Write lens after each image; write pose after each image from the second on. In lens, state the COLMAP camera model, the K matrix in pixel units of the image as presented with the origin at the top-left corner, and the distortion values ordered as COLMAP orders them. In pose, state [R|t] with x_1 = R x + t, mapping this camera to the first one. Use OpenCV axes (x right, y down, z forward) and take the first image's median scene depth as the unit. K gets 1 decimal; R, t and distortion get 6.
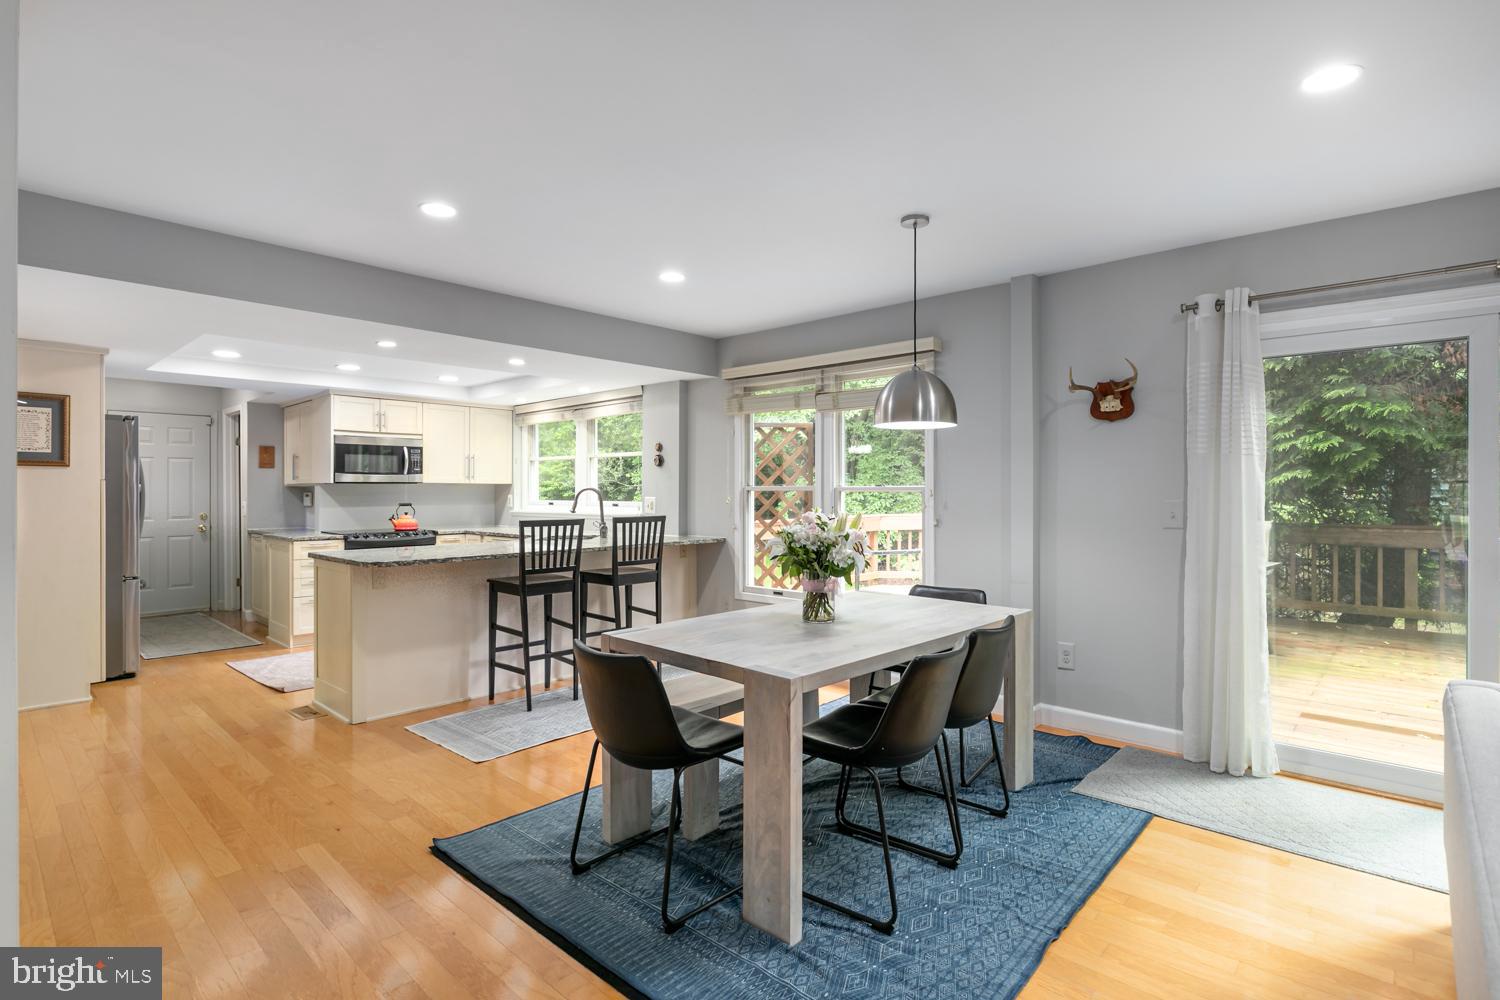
lens RADIAL K [[740.9, 0, 757.9], [0, 740.9, 495.3], [0, 0, 1]] dist [-0.007552, -0.000409]
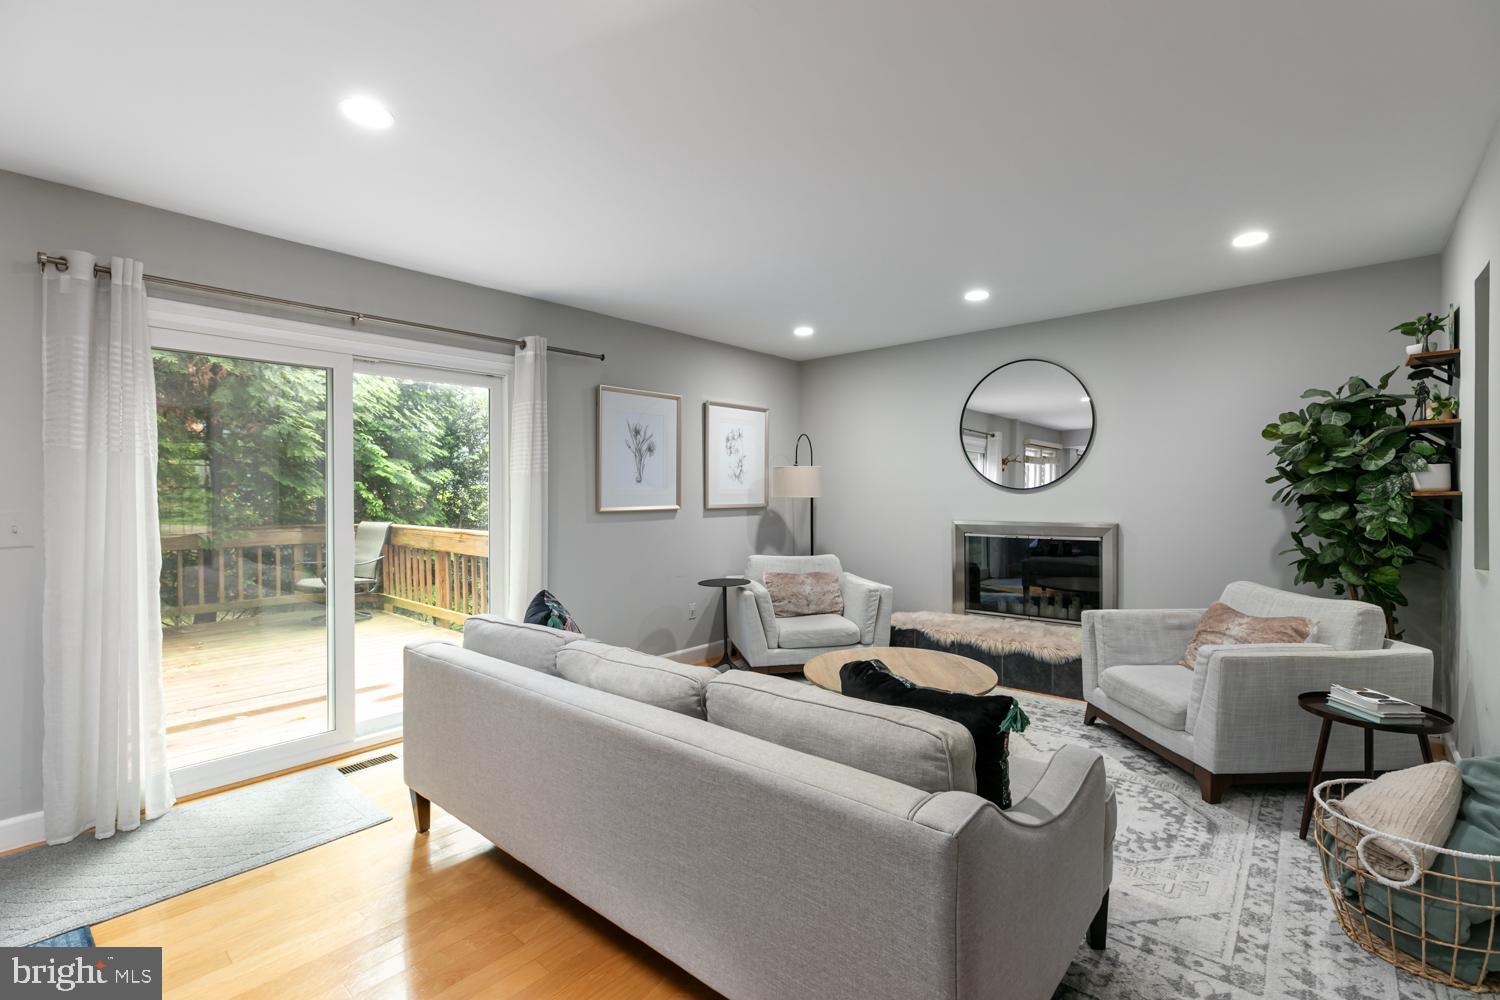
lens RADIAL K [[679.7, 0, 762.8], [0, 679.7, 488.0], [0, 0, 1]] dist [-0.000133, -0.000134]
pose [[-0.044461, 0.001949, 0.999009, -0.099616], [0.009380, 0.999955, -0.001533, -0.004406], [-0.998967, 0.009302, -0.044477, 0.175521]]
